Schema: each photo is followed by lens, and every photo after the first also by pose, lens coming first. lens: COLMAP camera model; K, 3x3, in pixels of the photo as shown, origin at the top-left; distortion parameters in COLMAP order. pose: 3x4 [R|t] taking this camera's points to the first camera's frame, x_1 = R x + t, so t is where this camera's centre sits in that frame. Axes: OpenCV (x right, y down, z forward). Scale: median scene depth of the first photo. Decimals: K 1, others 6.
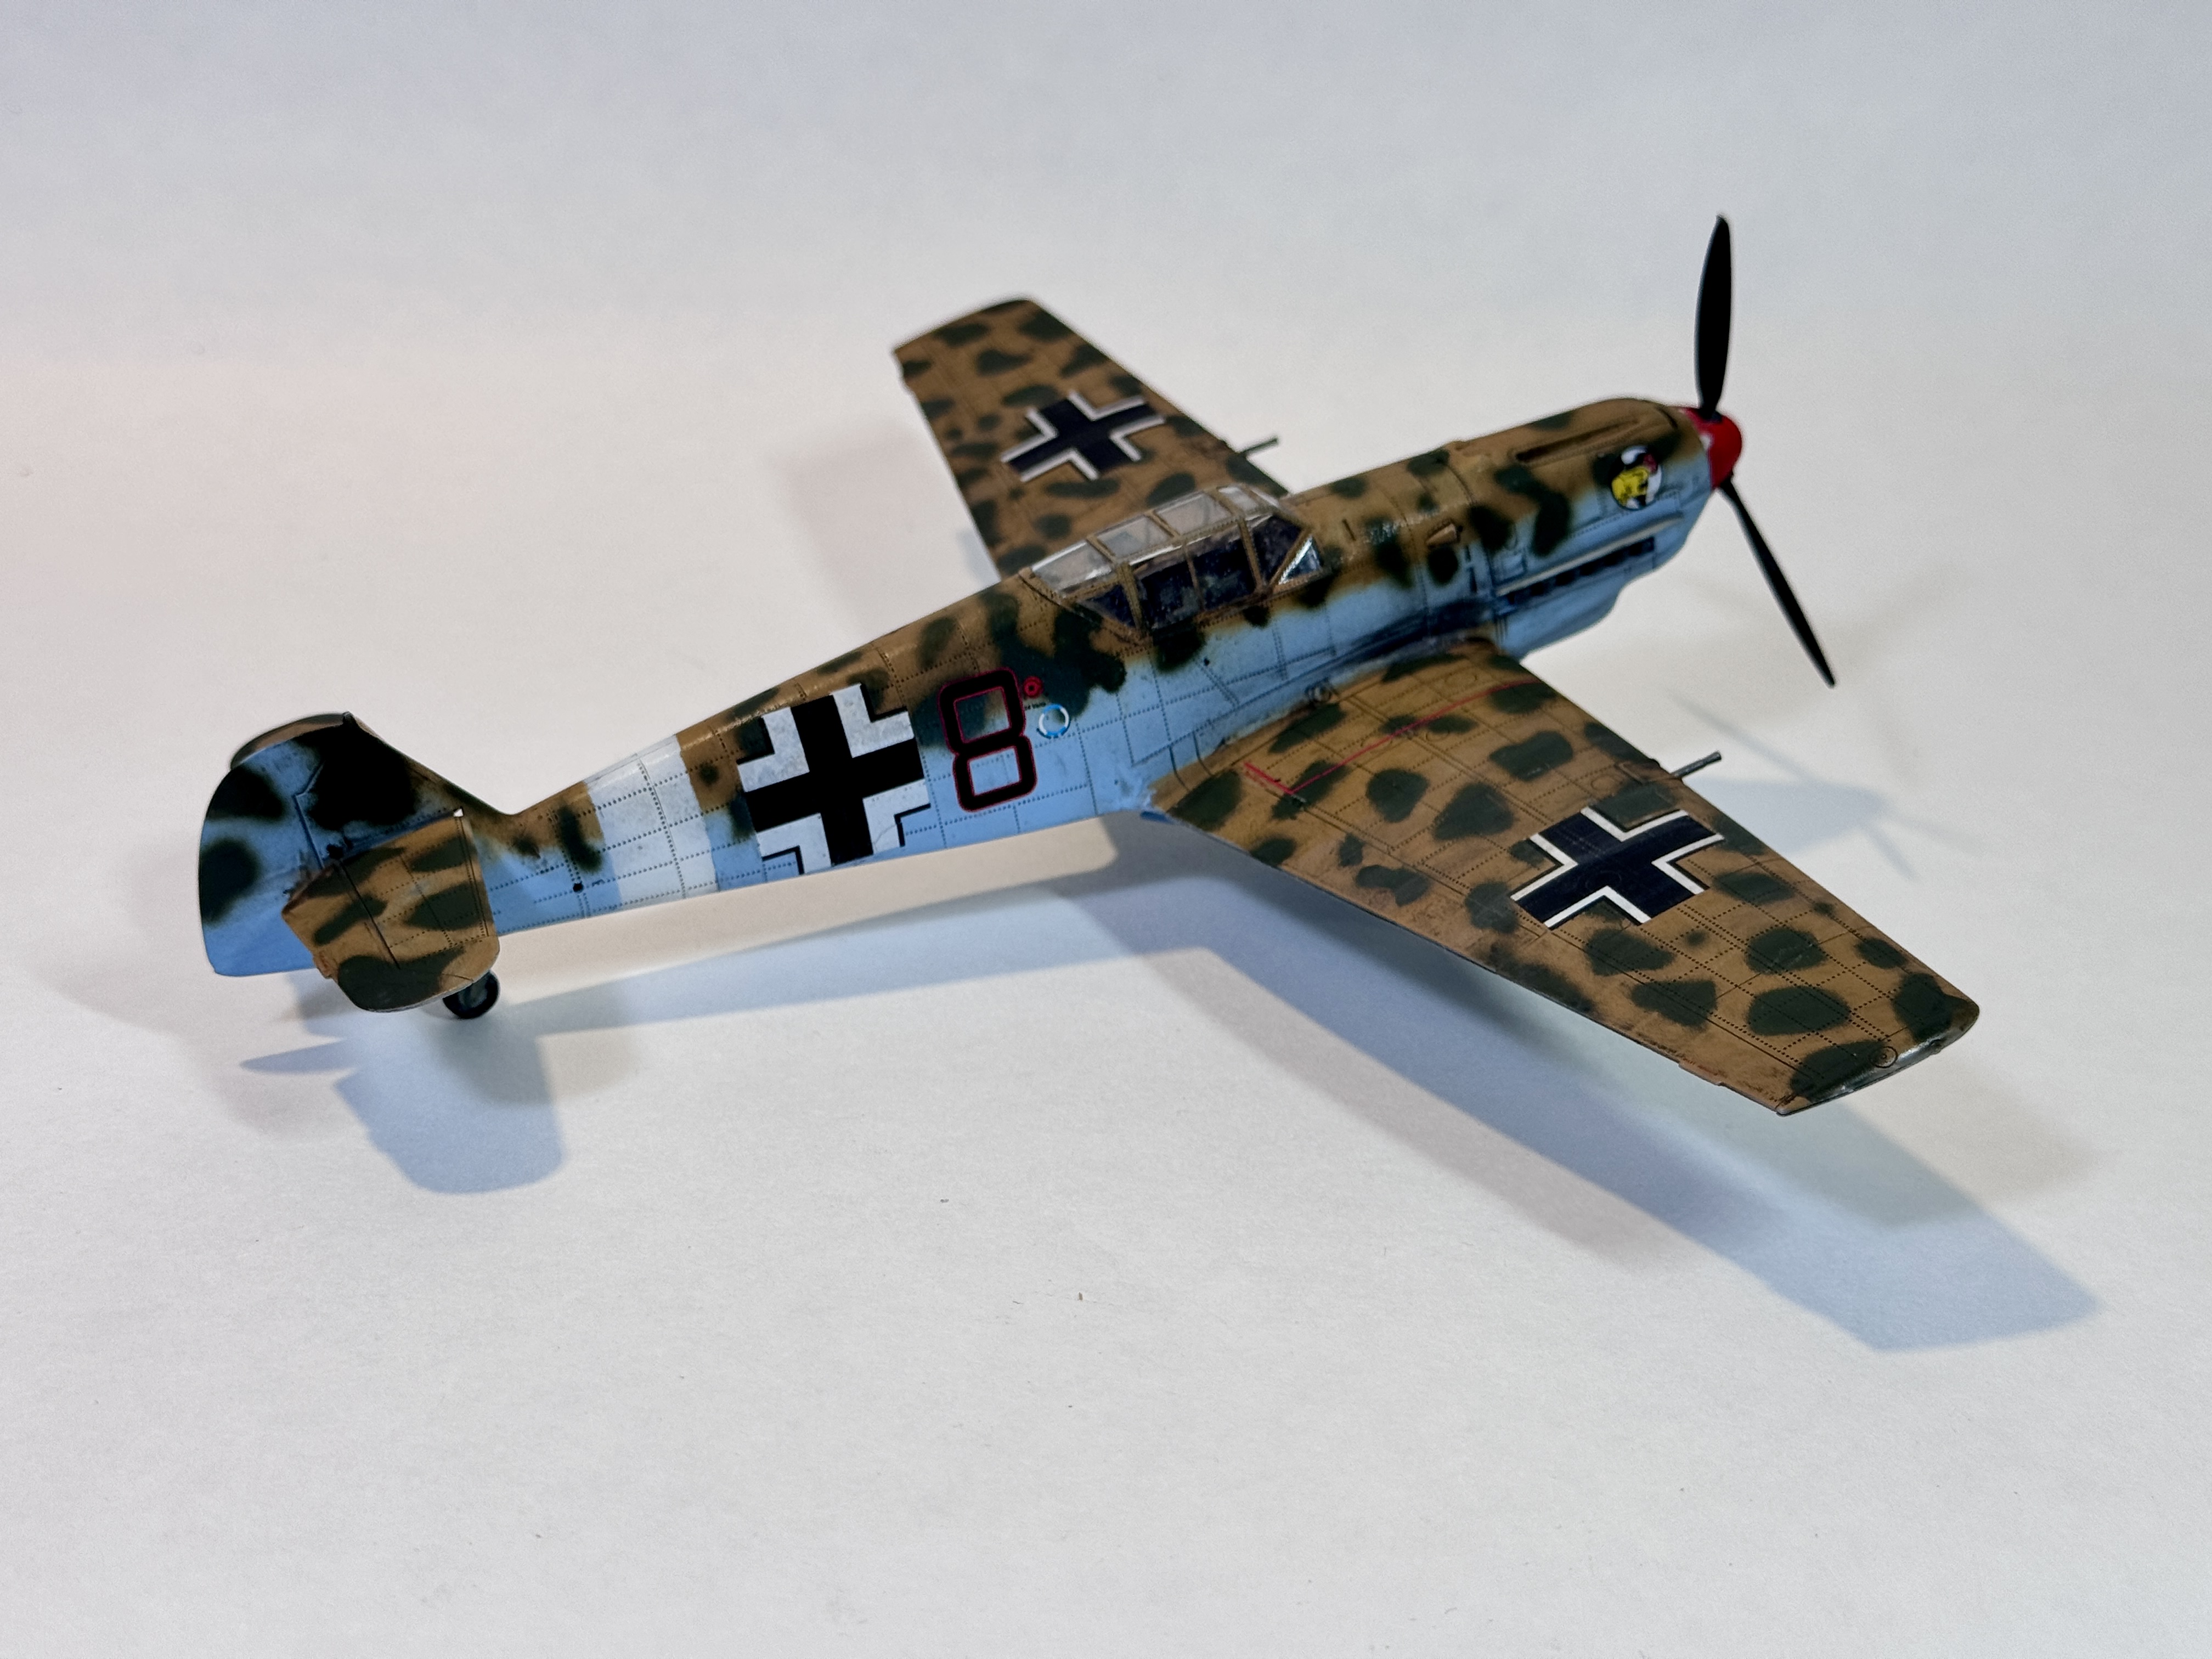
lens RADIAL K [[3173.1, 0, 1106.0], [0, 3173.1, 829.5], [0, 0, 1]] dist [0.087229, -0.000351]
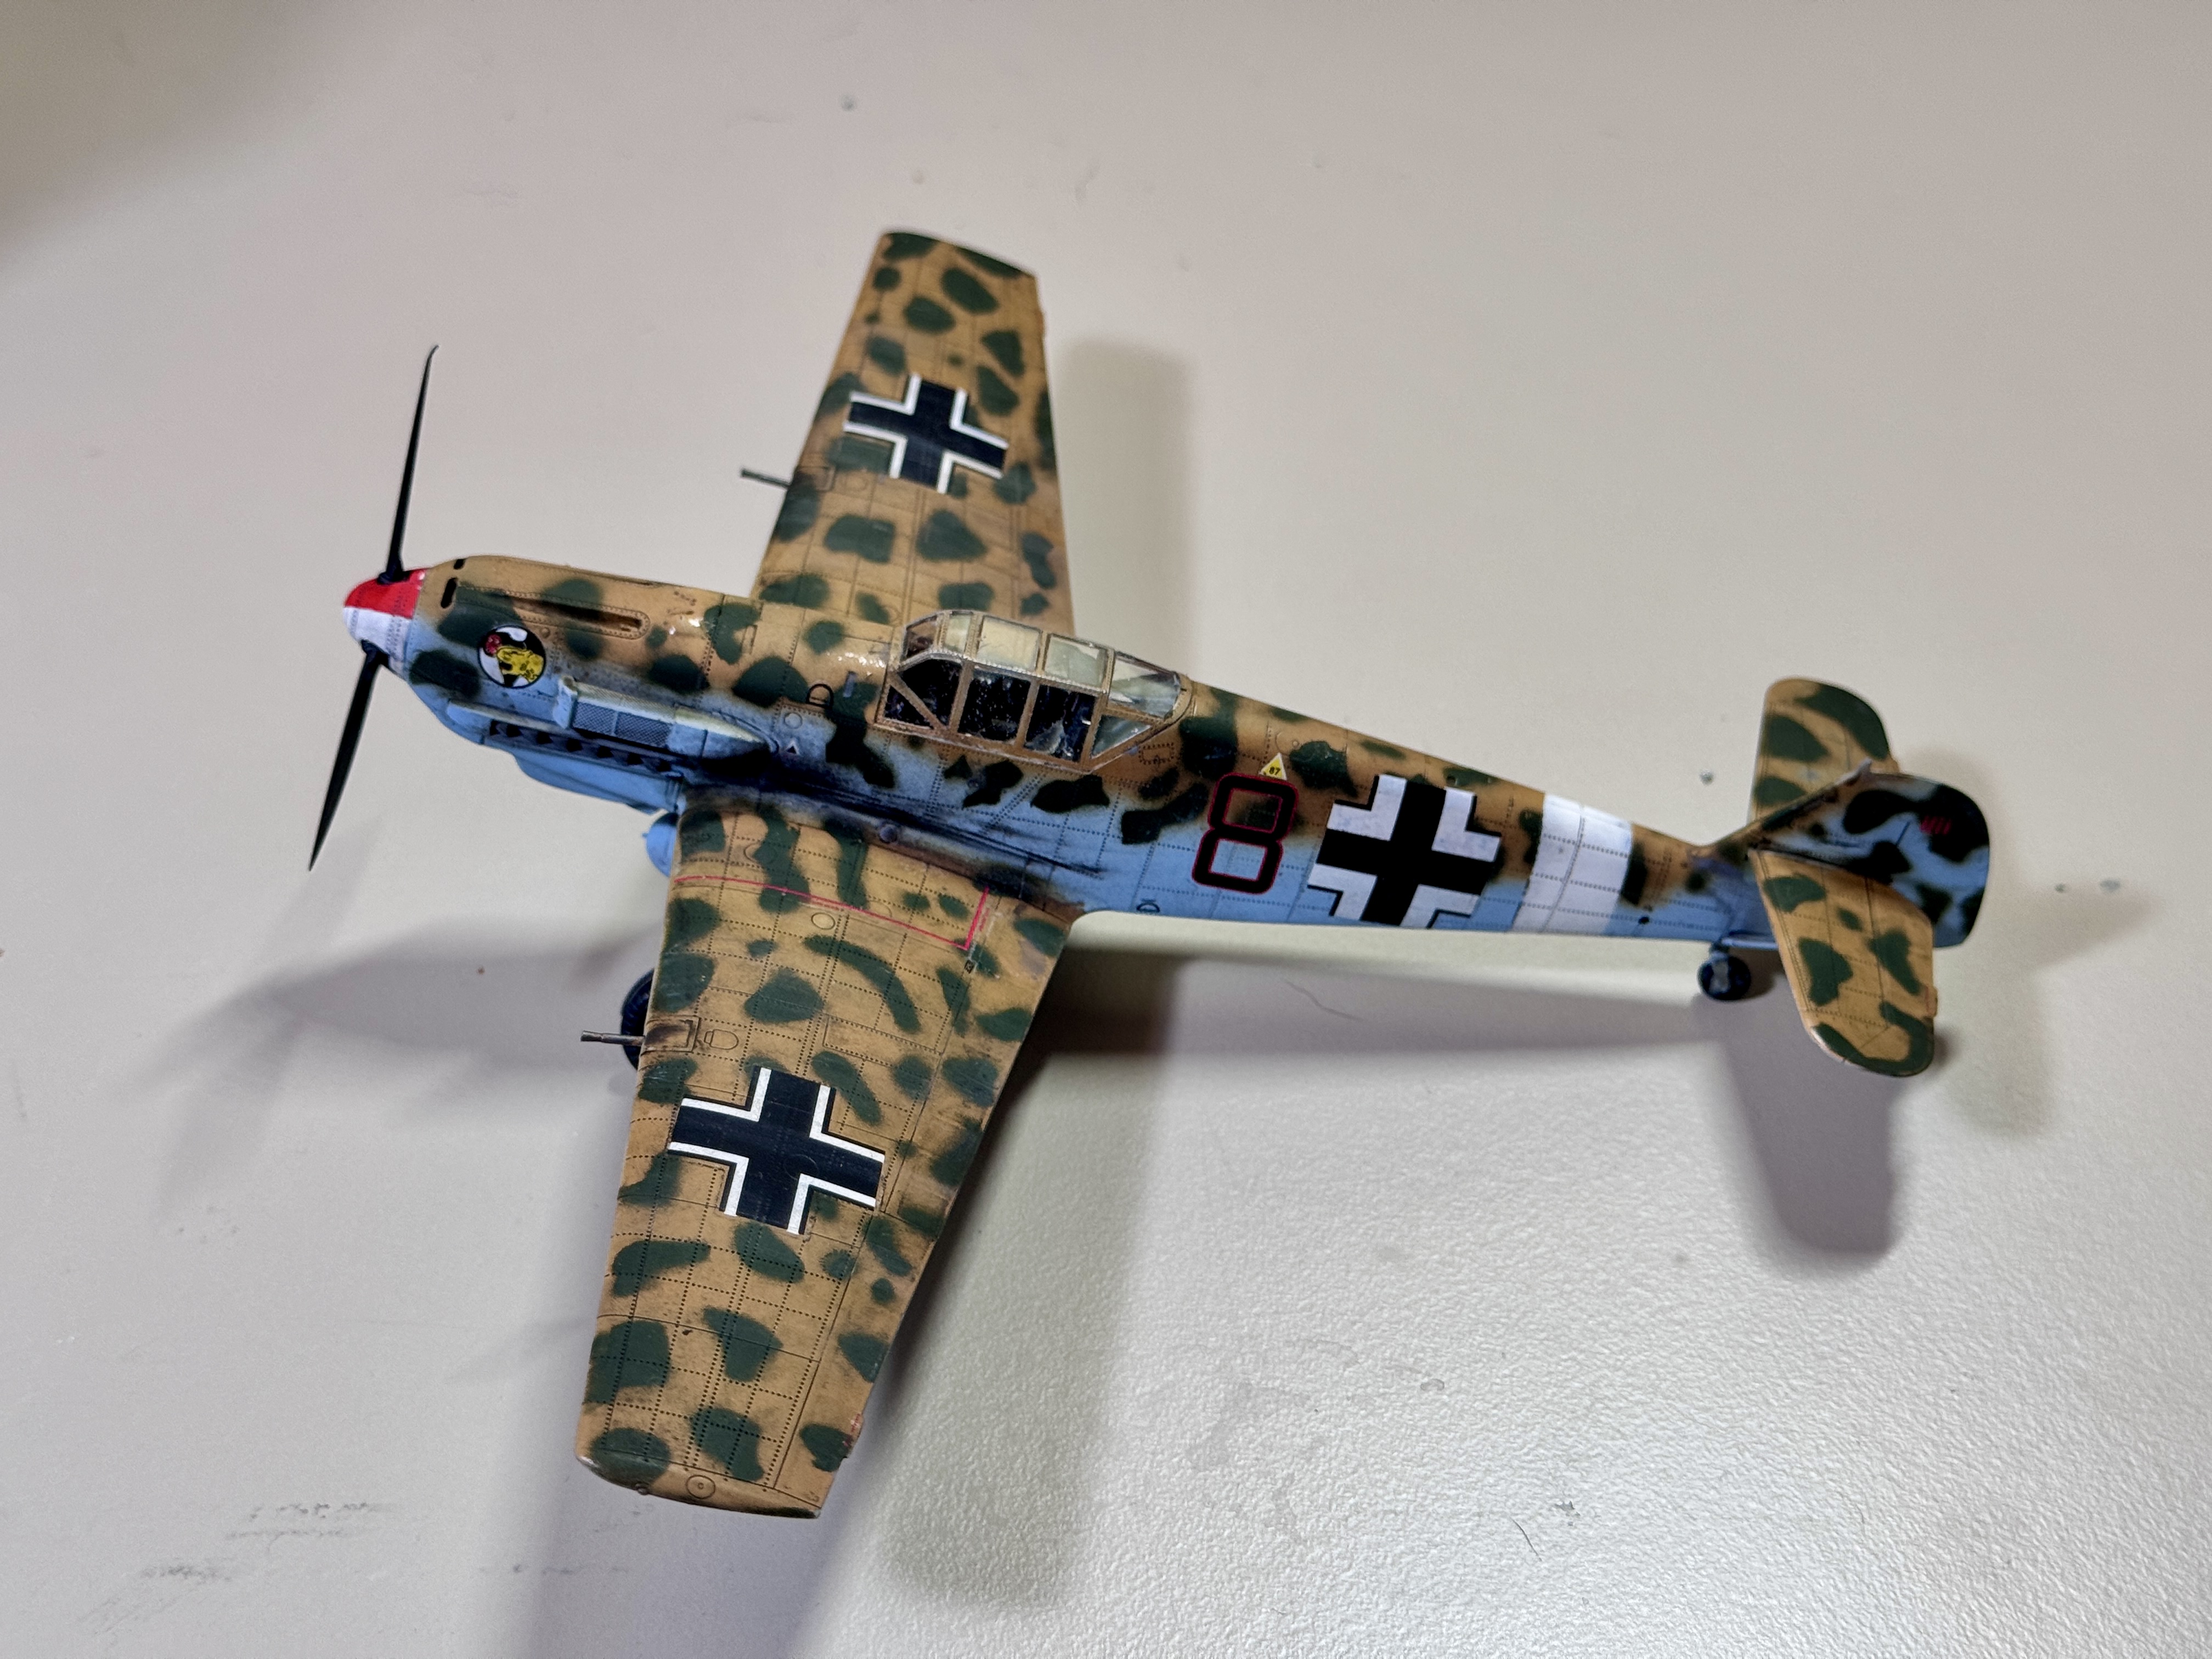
lens RADIAL K [[3173.1, 0, 1106.0], [0, 3173.1, 829.5], [0, 0, 1]] dist [0.087229, -0.000351]
pose [[-0.862911, -0.378039, 0.335366, -0.371434], [0.187635, 0.376510, 0.907212, -1.023191], [-0.469230, 0.845770, -0.253962, 1.358519]]
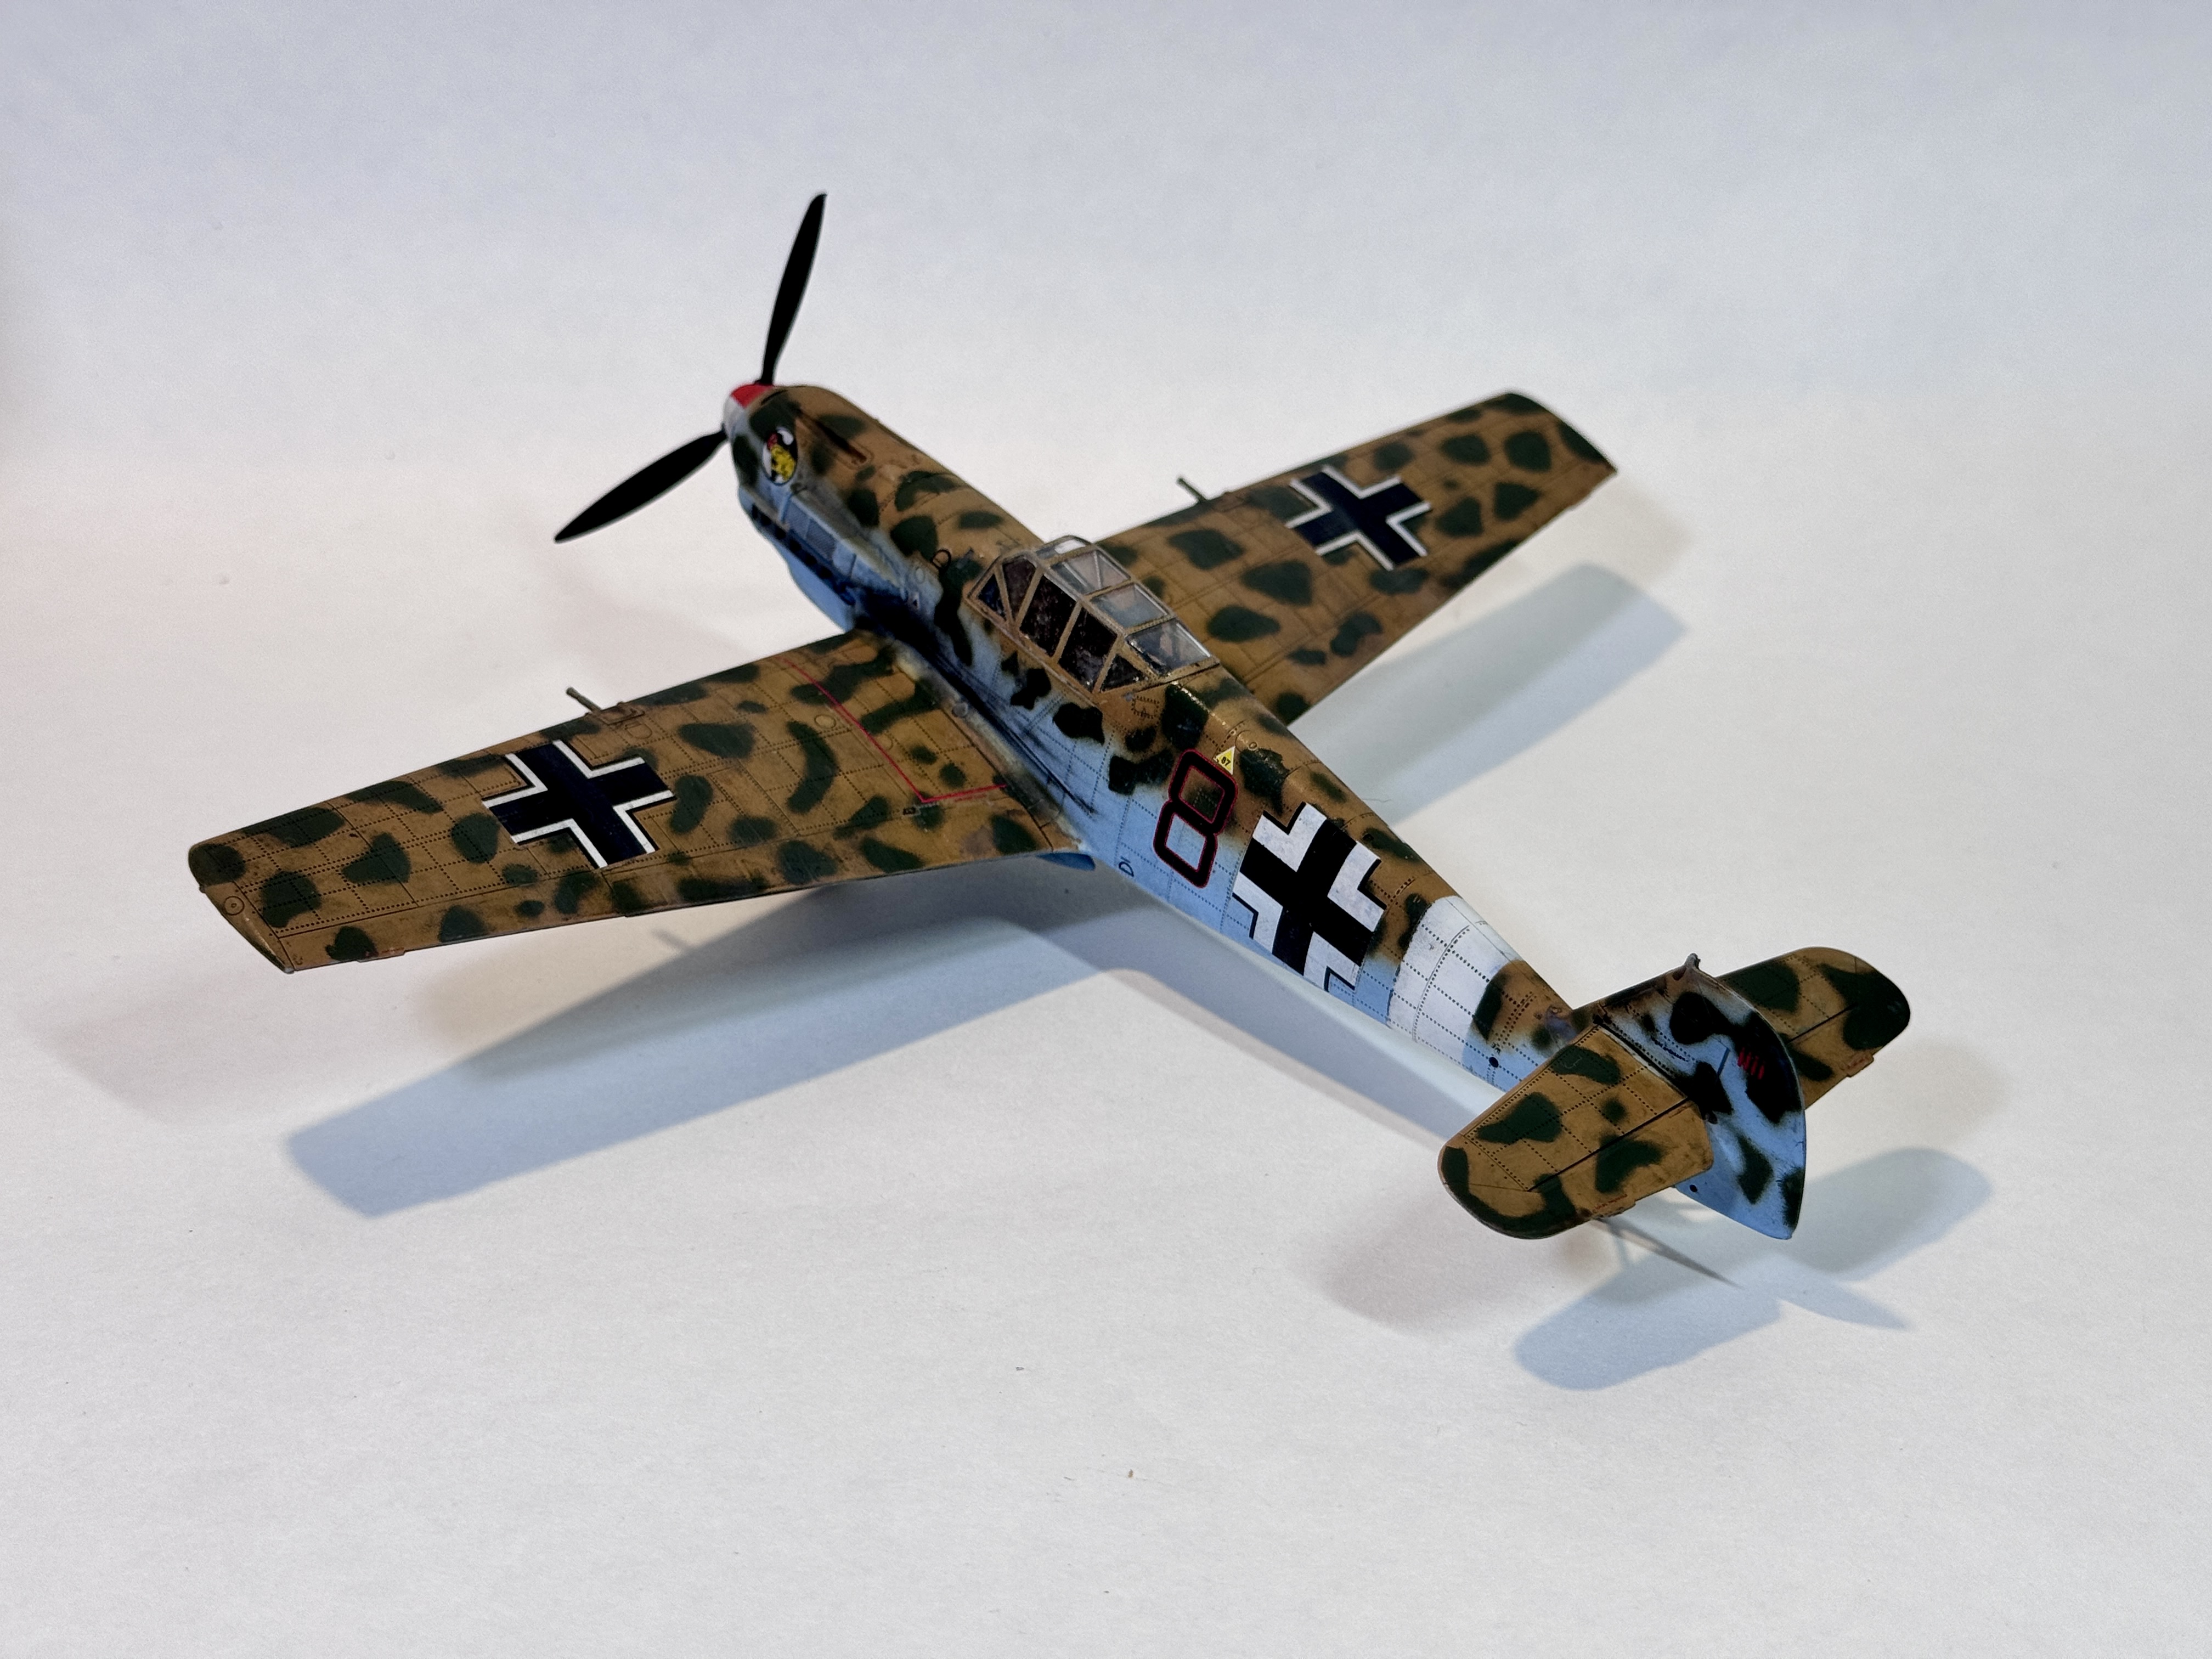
lens RADIAL K [[3173.1, 0, 1106.0], [0, 3173.1, 829.5], [0, 0, 1]] dist [0.087229, -0.000351]
pose [[-0.254110, -0.516261, 0.817864, -0.948291], [0.443145, 0.689489, 0.572912, -0.689927], [-0.859681, 0.508015, 0.053572, 1.037734]]
